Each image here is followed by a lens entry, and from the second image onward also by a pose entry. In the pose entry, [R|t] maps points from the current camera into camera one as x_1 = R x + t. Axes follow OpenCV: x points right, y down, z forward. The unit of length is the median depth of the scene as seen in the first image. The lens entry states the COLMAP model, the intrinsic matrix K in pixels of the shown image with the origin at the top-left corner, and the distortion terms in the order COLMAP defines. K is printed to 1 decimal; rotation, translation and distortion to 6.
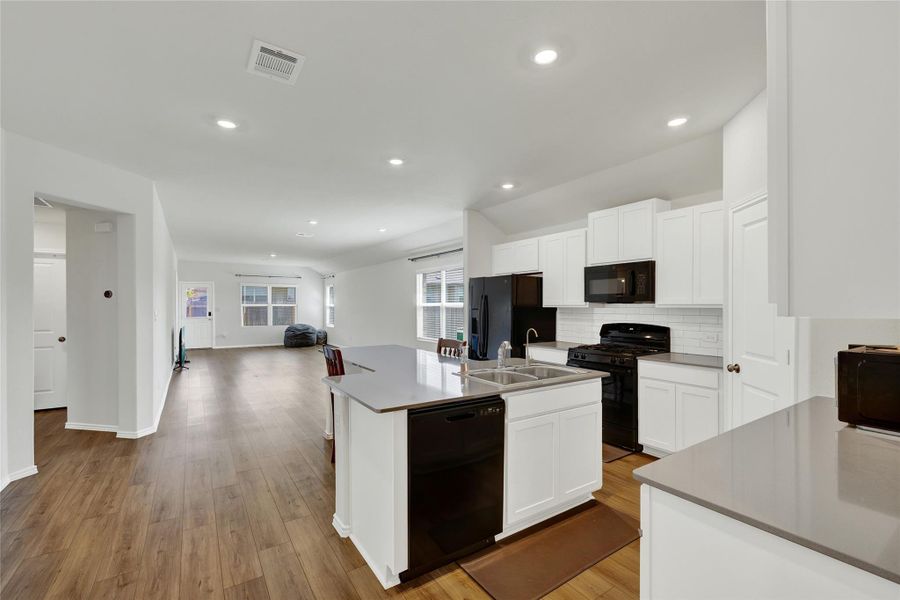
lens RADIAL K [[392.1, 0, 450.0], [0, 392.1, 300.0], [0, 0, 1]] dist [-0.001101, 0.000285]
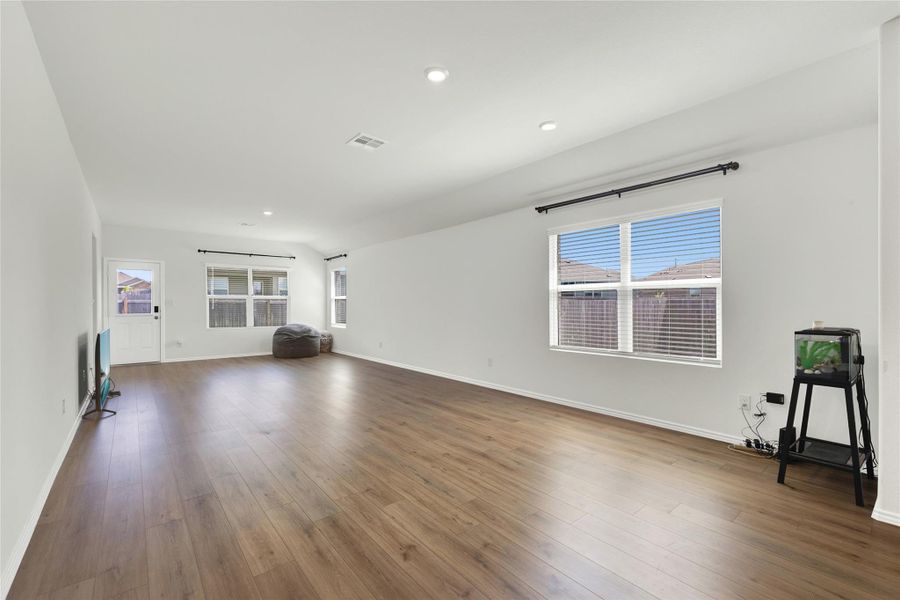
lens RADIAL K [[392.1, 0, 450.0], [0, 392.1, 300.0], [0, 0, 1]] dist [-0.001101, 0.000285]
pose [[0.994961, 0.000908, 0.100262, -0.188416], [-0.000972, 0.999999, 0.000597, 0.018570], [-0.100261, -0.000692, 0.994961, 0.296415]]
